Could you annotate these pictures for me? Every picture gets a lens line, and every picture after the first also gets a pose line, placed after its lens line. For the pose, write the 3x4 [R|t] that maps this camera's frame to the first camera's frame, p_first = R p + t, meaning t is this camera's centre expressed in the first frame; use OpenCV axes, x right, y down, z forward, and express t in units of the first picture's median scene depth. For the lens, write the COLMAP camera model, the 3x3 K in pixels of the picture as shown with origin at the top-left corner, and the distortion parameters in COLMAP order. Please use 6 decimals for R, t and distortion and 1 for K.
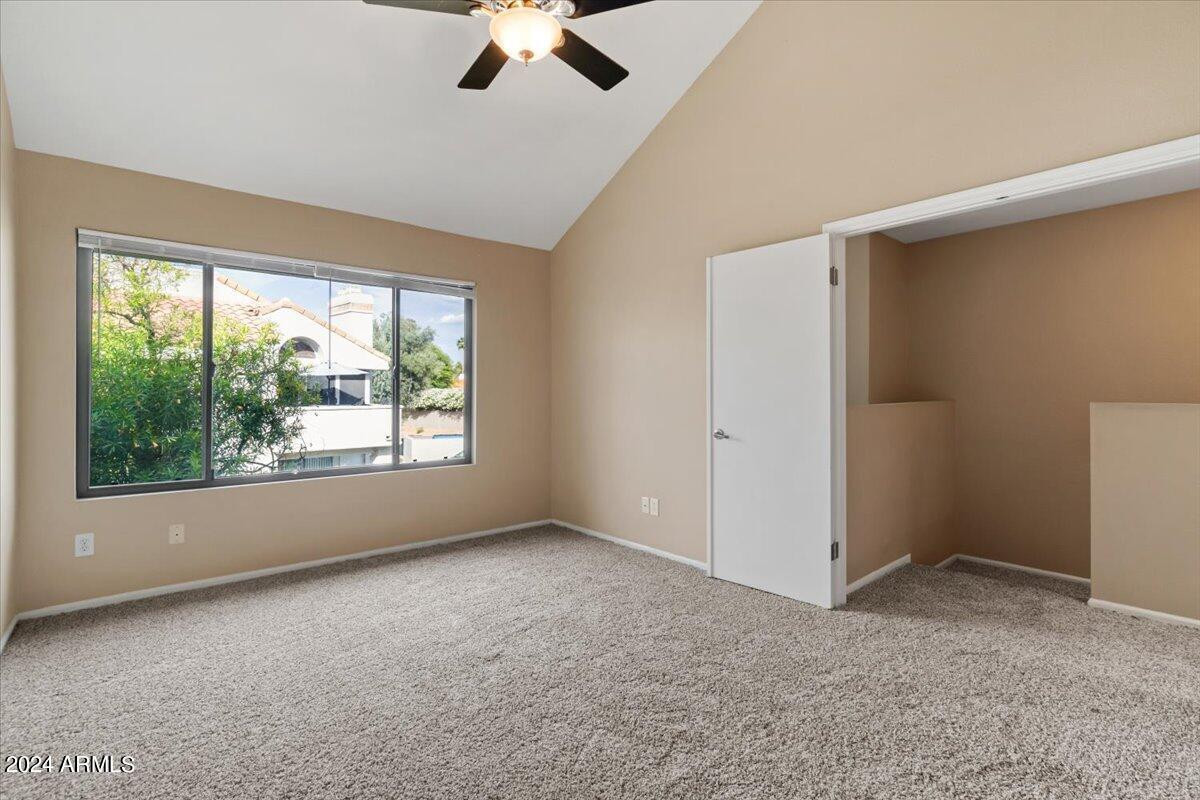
lens RADIAL K [[561.0, 0, 594.9], [0, 561.0, 385.4], [0, 0, 1]] dist [-0.001044, -0.000093]
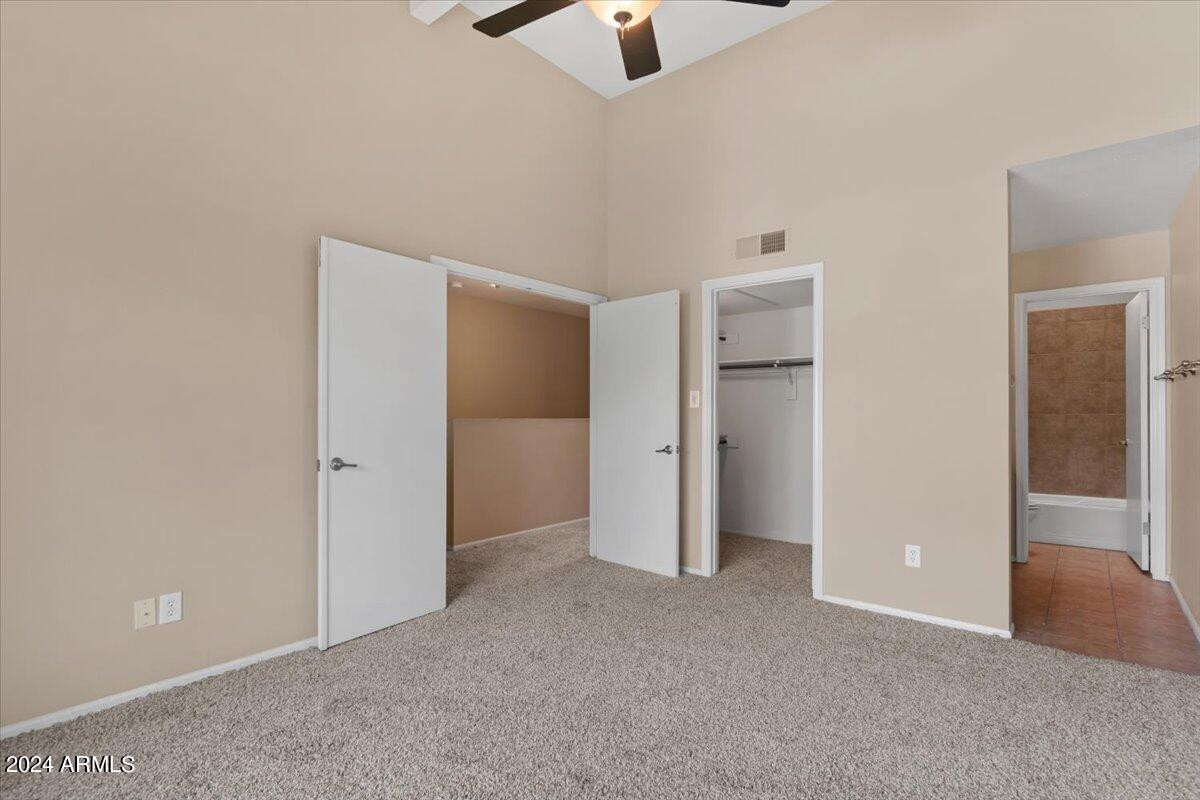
lens RADIAL K [[573.6, 0, 600.0], [0, 573.6, 400.0], [0, 0, 1]] dist [-0.003873, 0.000224]
pose [[-0.162075, 0.014703, 0.986669, -0.644839], [-0.015869, 0.999721, -0.017504, 0.003985], [-0.986651, -0.018495, -0.161796, 0.764860]]
